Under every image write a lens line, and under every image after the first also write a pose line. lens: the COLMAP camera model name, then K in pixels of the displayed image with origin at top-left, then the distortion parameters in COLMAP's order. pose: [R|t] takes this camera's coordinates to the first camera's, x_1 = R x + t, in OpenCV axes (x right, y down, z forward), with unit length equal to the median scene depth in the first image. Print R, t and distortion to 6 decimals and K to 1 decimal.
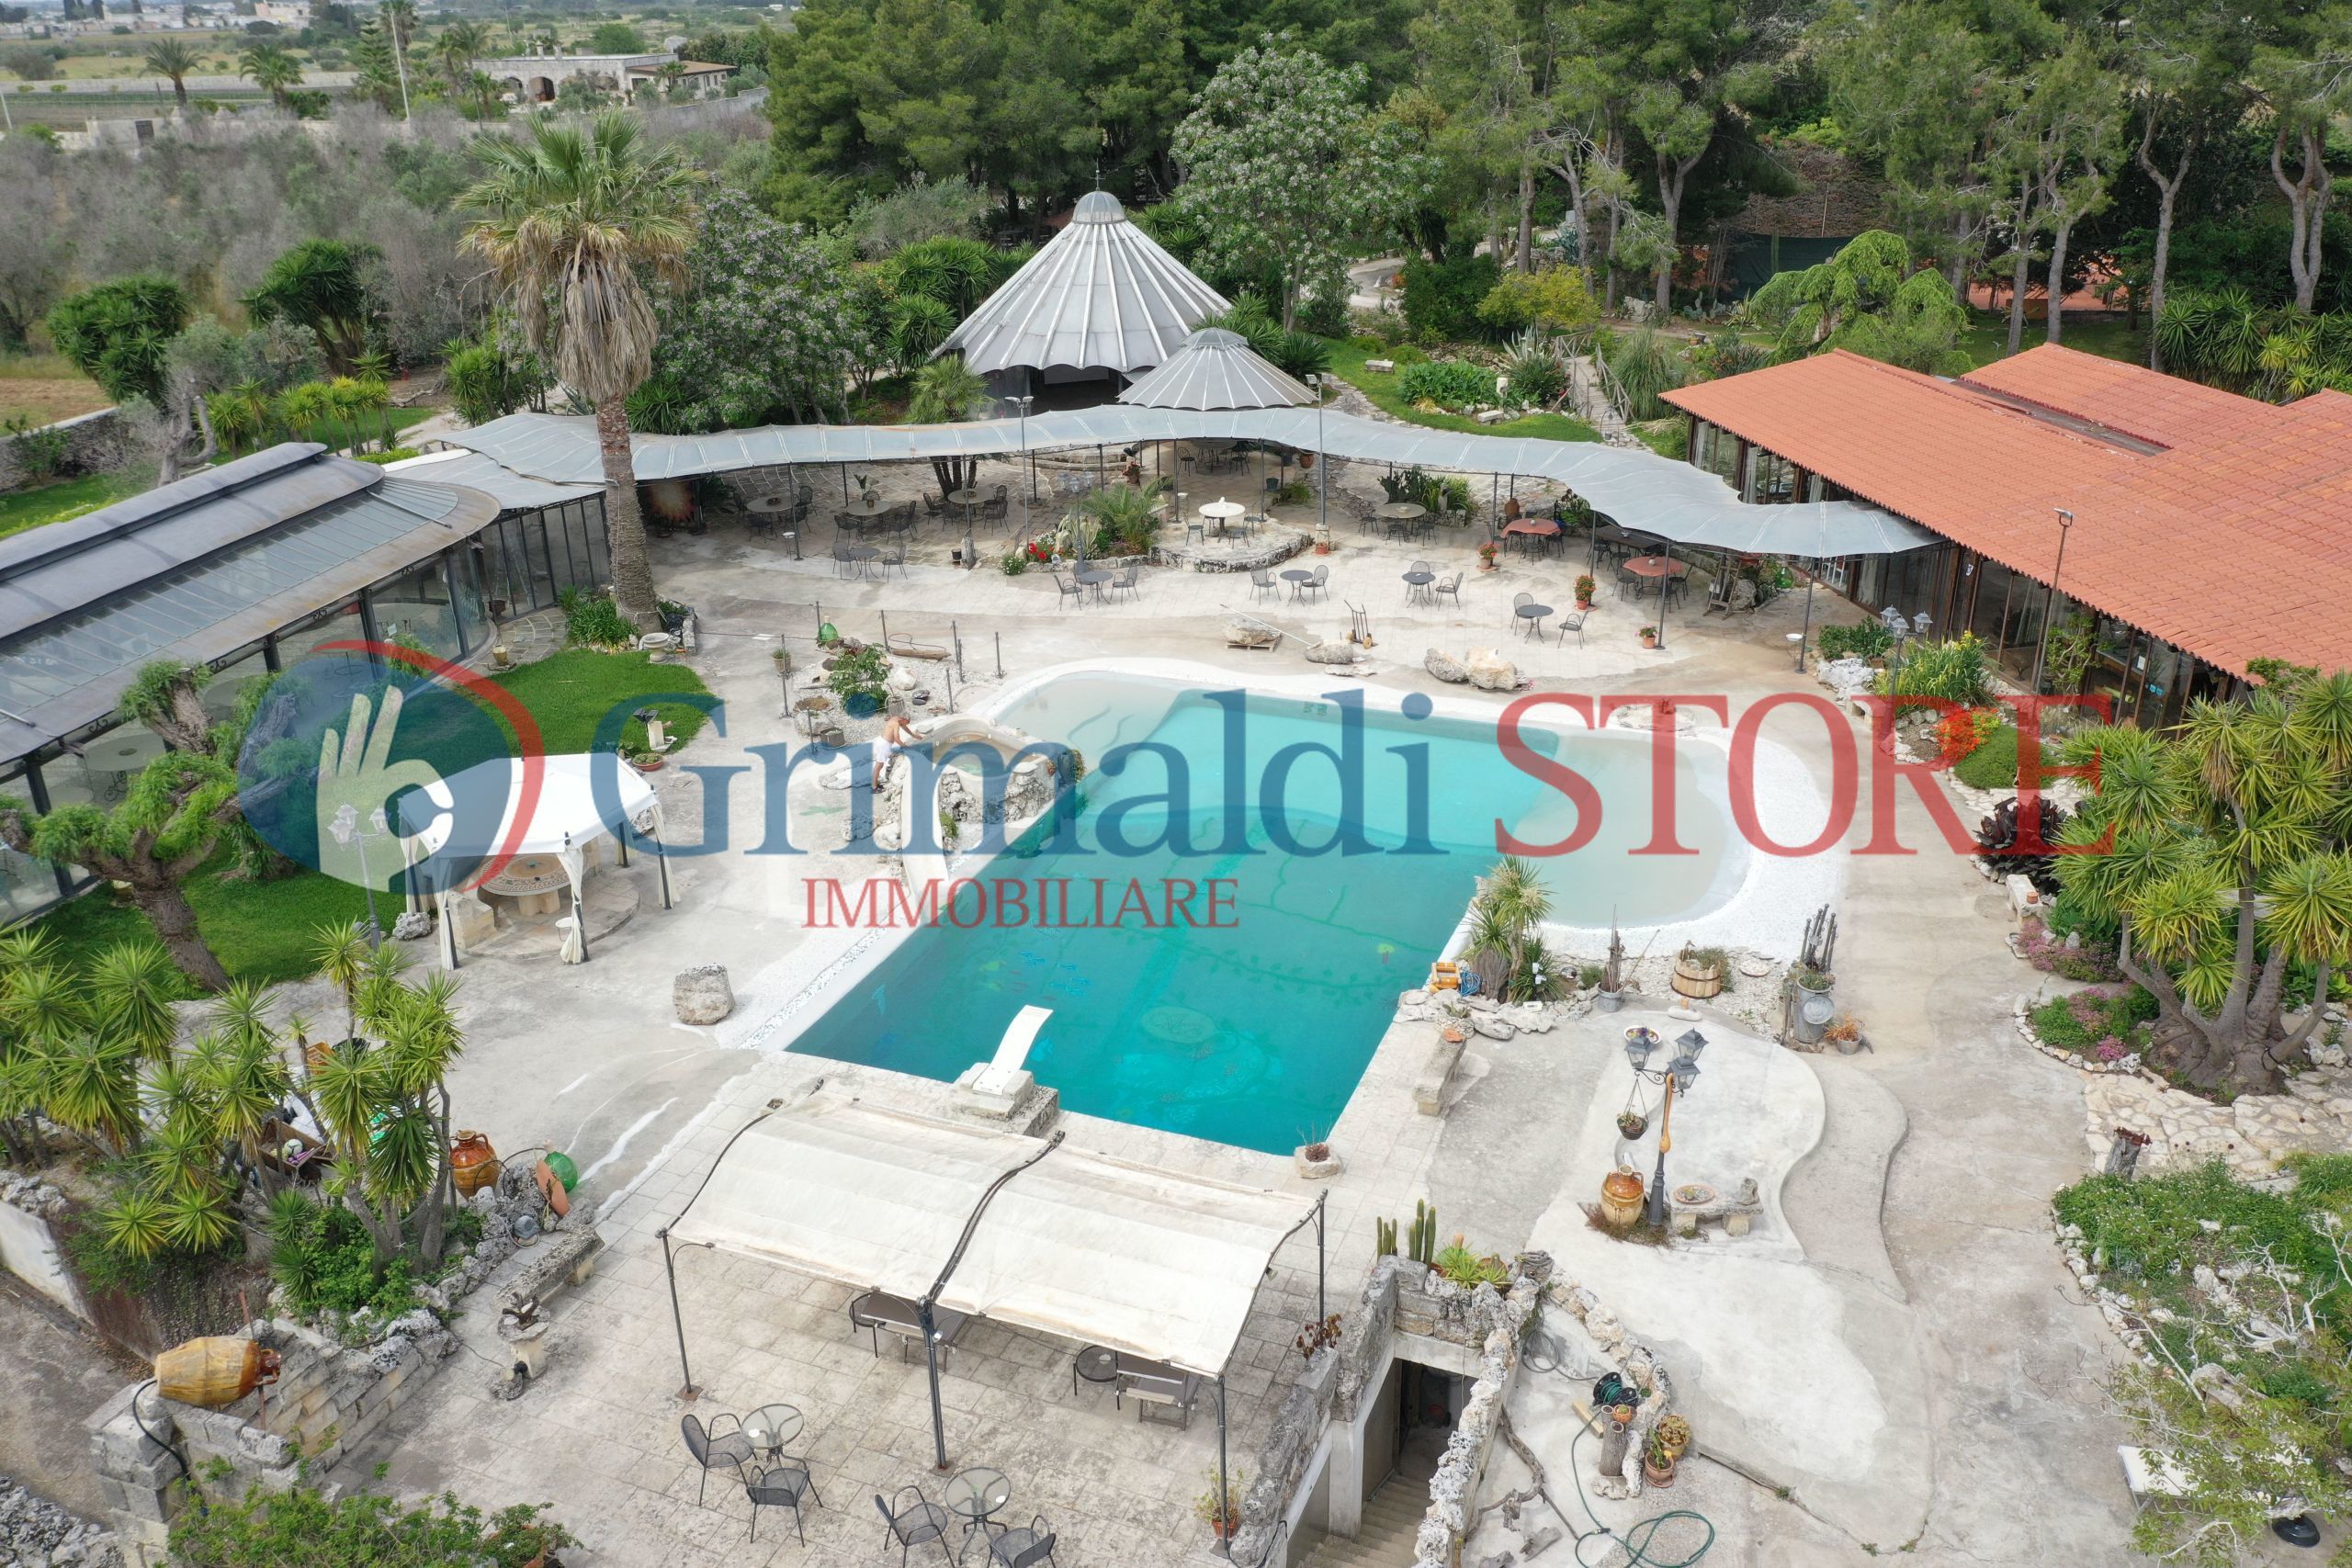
lens RADIAL K [[1854.0, 0, 1176.0], [0, 1854.0, 784.0], [0, 0, 1]] dist [-0.003697, -0.001107]
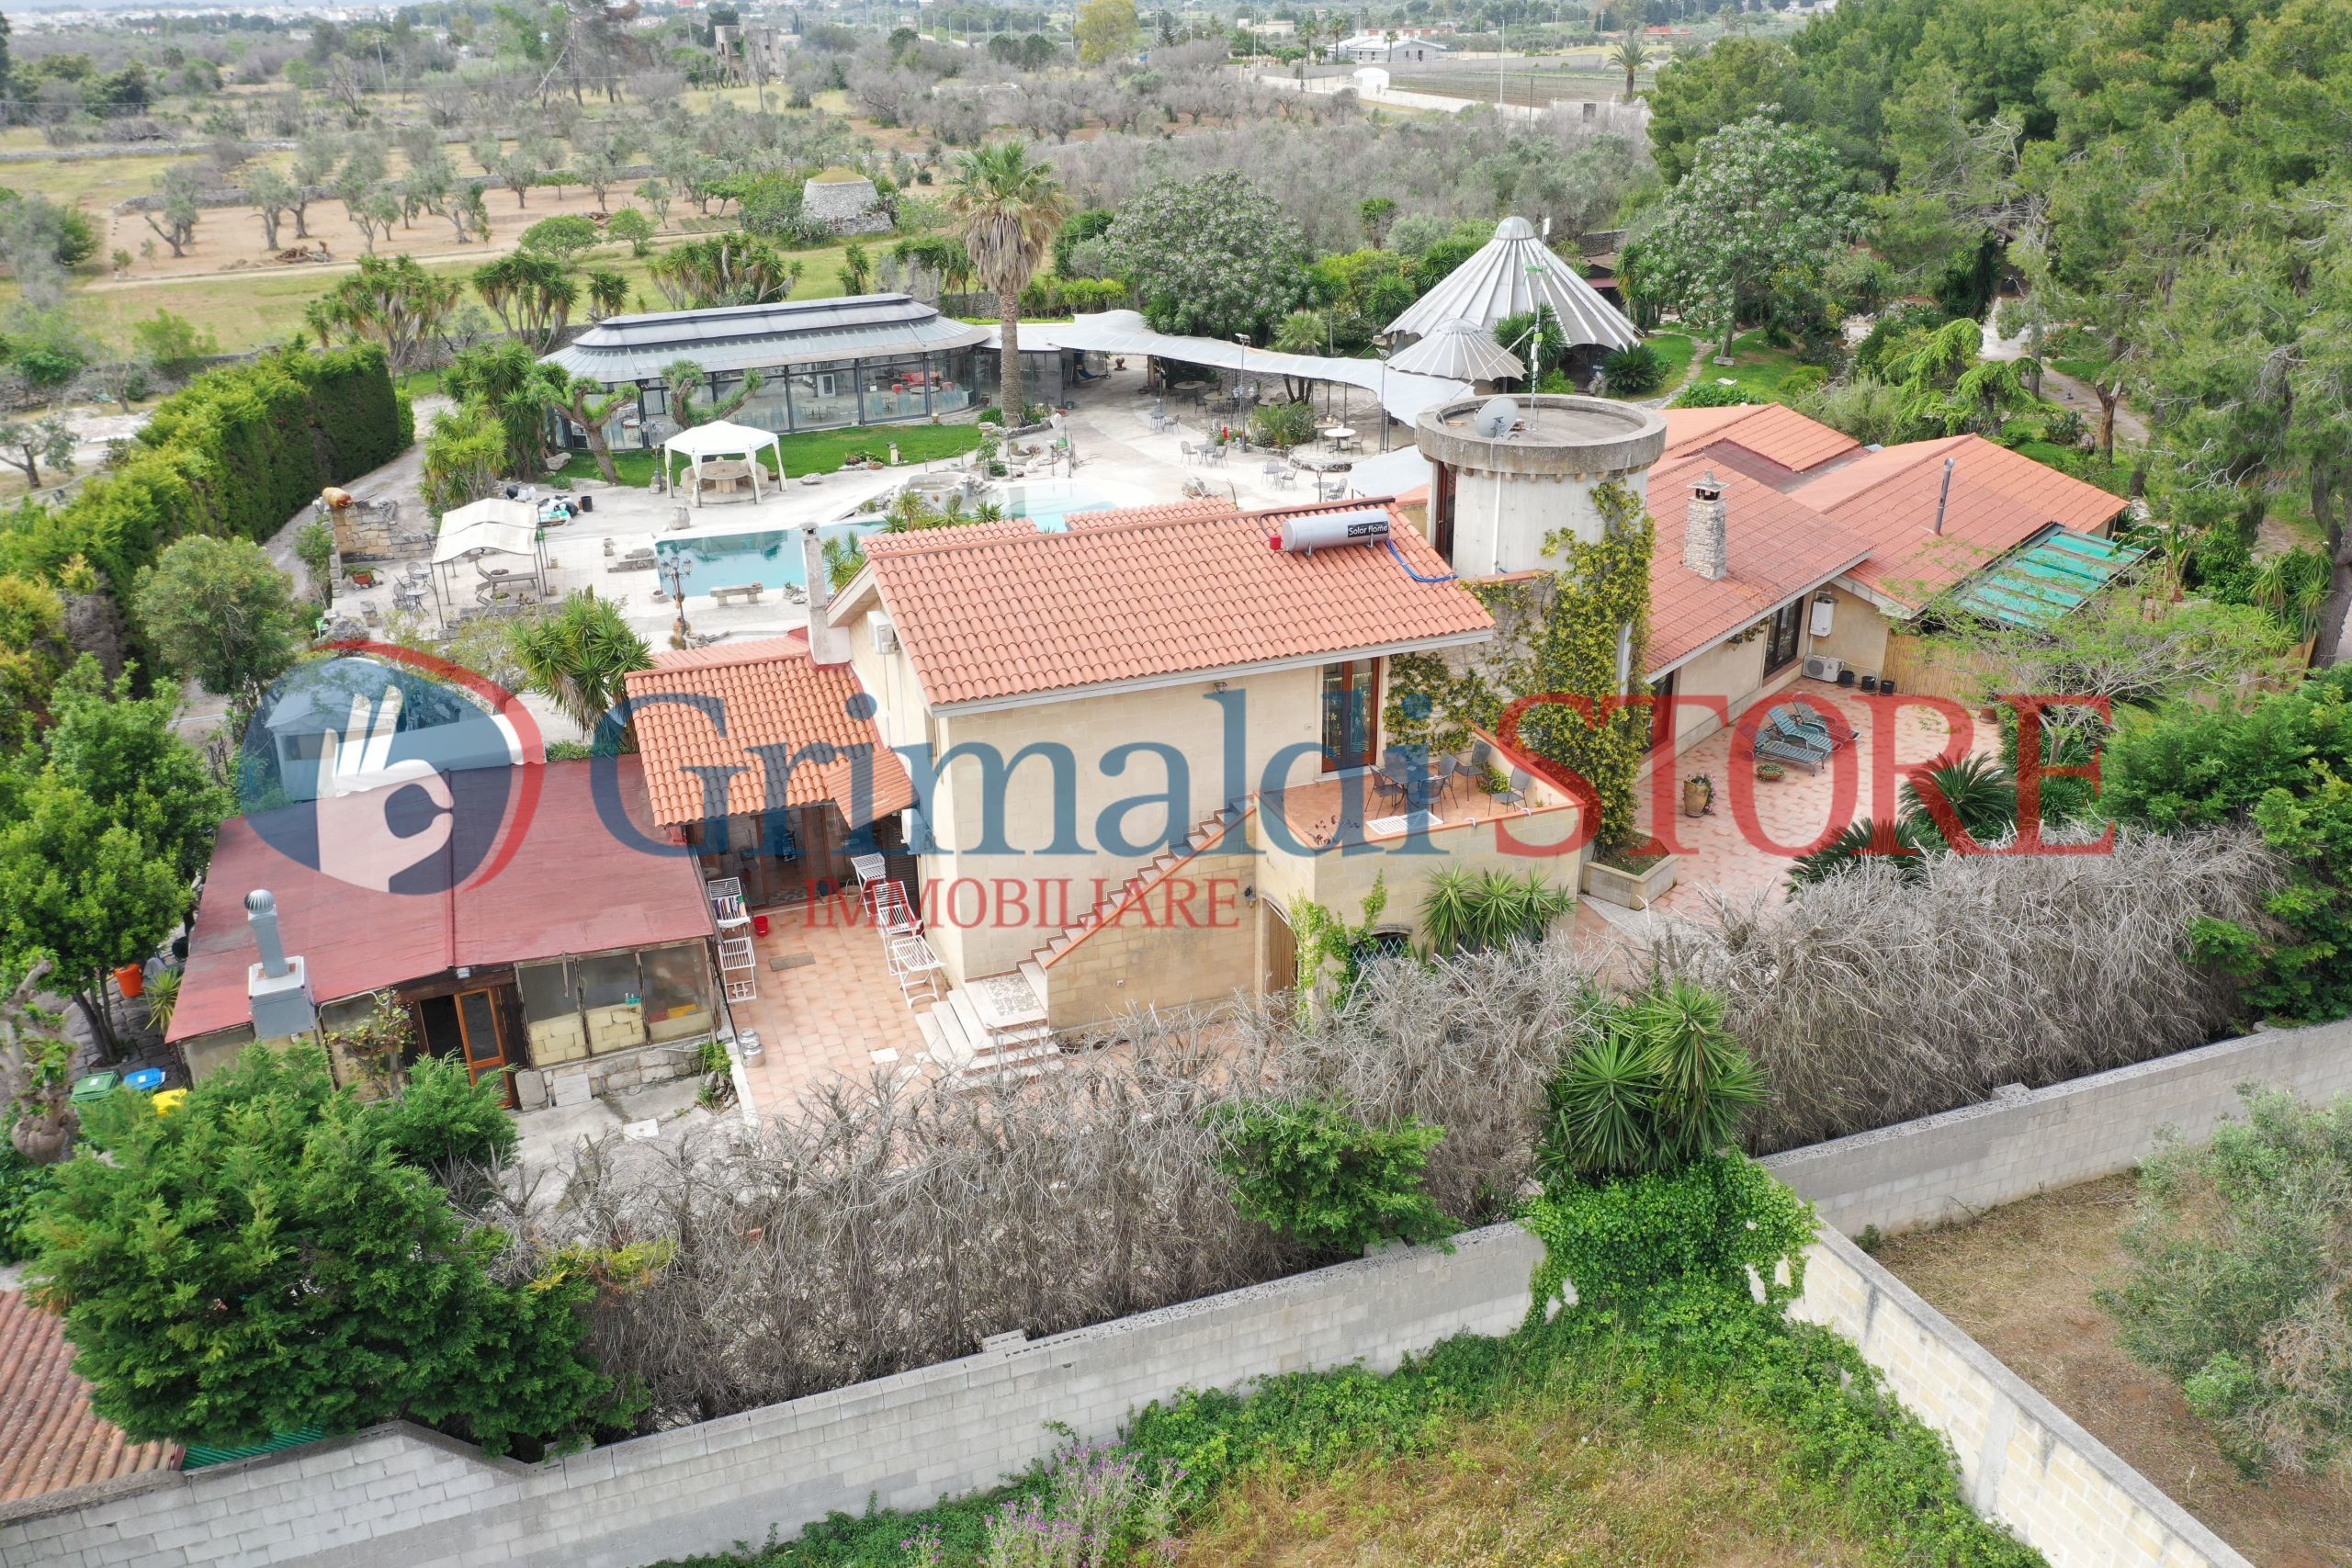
lens RADIAL K [[1858.5, 0, 1176.0], [0, 1858.5, 784.0], [0, 0, 1]] dist [-0.003333, 0.001872]
pose [[0.626017, 0.317193, -0.712384, 1.052184], [-0.308262, 0.939788, 0.147557, -0.061147], [0.716294, 0.127228, 0.686102, -0.069600]]
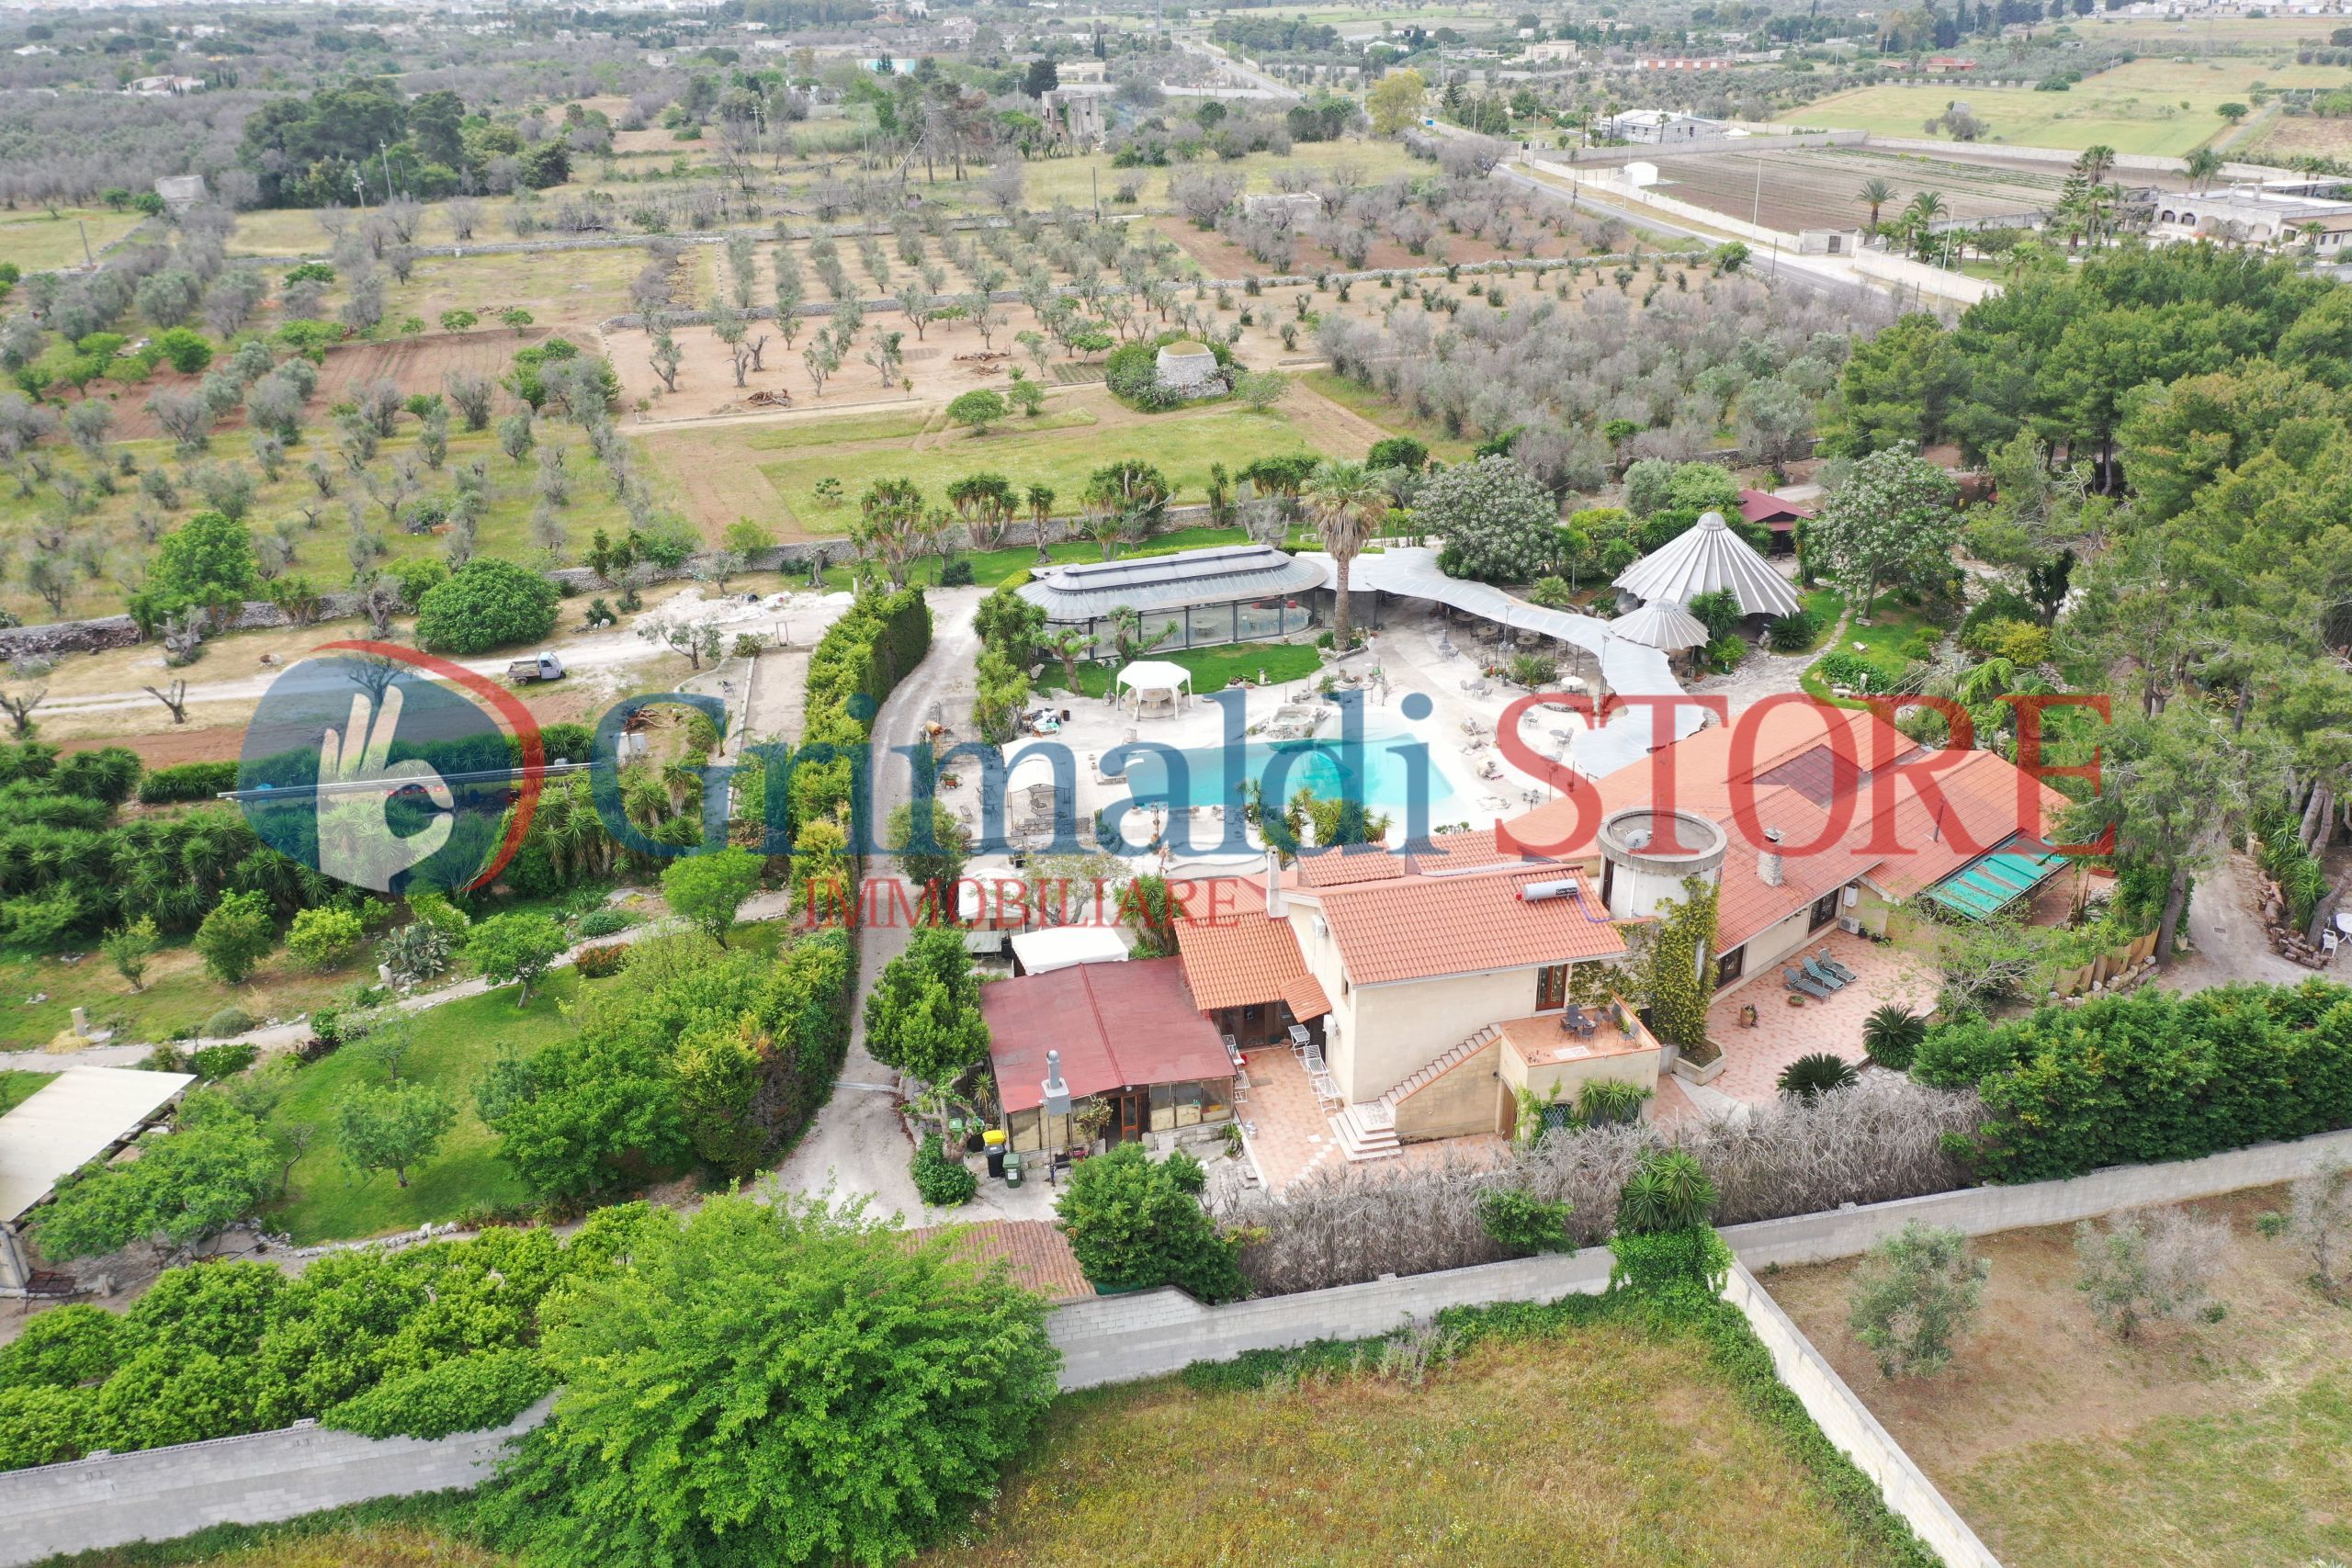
lens RADIAL K [[1863.2, 0, 1176.0], [0, 1863.2, 784.0], [0, 0, 1]] dist [-0.001057, 0.001706]
pose [[0.513105, 0.365233, -0.776742, 1.450139], [-0.338528, 0.917704, 0.207888, -0.320341], [0.788747, 0.156280, 0.594521, -0.592636]]
